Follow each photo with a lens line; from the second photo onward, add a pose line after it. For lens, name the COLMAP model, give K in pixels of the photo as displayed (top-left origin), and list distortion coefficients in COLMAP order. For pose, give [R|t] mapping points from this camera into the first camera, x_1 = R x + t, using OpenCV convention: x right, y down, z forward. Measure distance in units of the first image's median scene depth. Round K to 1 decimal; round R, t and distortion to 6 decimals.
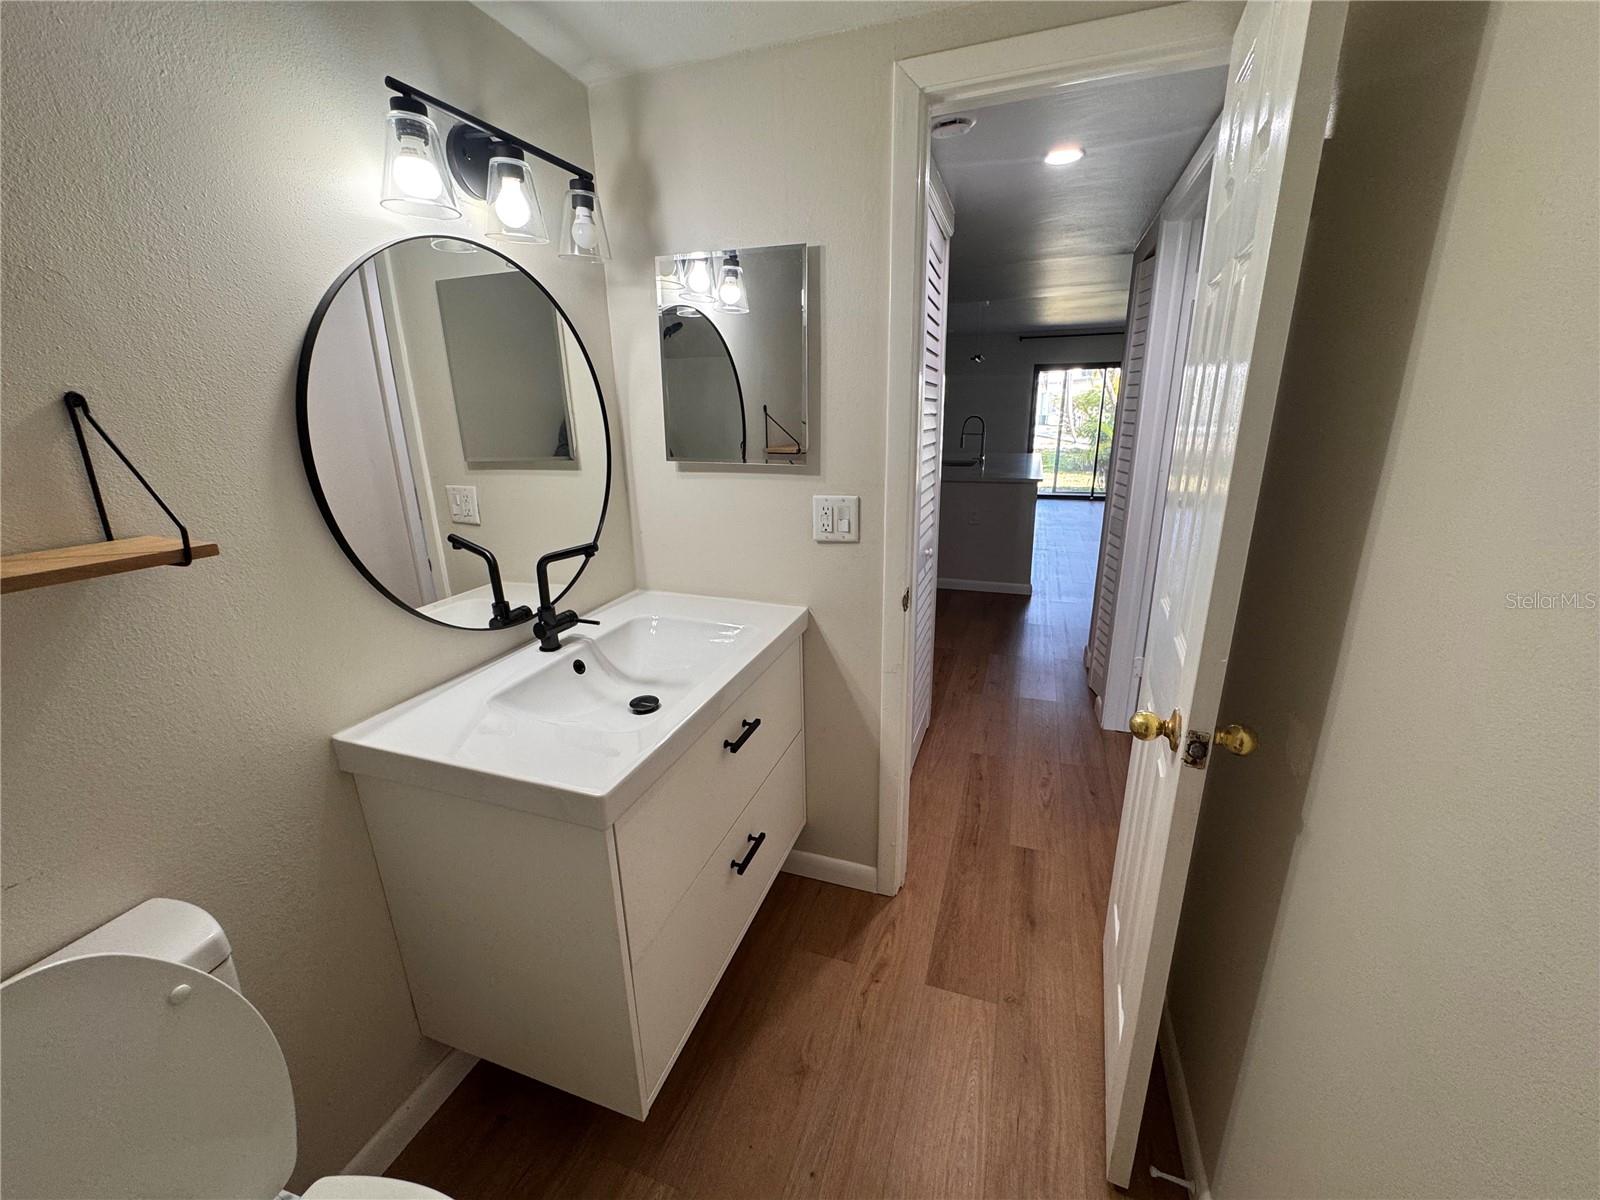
lens RADIAL K [[635.7, 0, 800.0], [0, 635.7, 600.0], [0, 0, 1]] dist [0.000109, -0.000173]
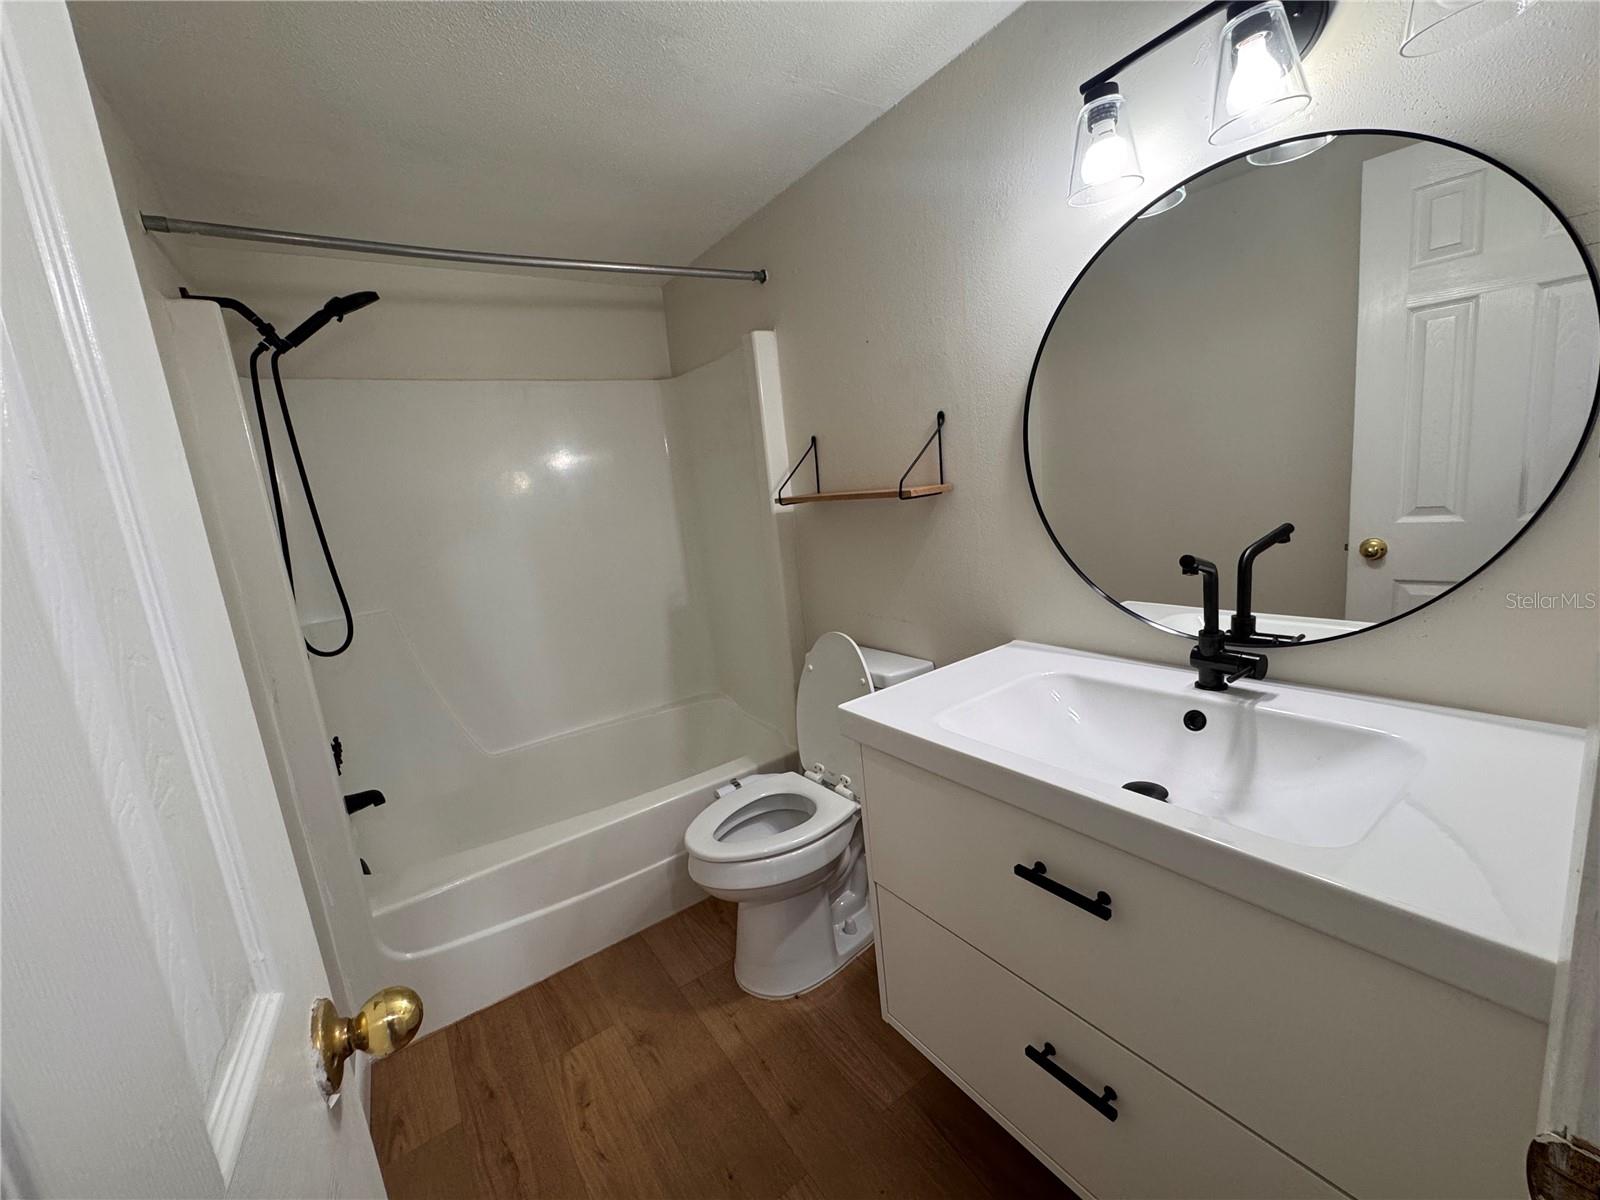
lens RADIAL K [[635.7, 0, 800.0], [0, 635.7, 600.0], [0, 0, 1]] dist [0.000109, -0.000173]
pose [[-0.559055, 0.233083, -0.795694, 0.530702], [-0.126555, 0.924440, 0.359714, -0.265246], [0.819415, 0.301799, -0.487315, 1.090155]]
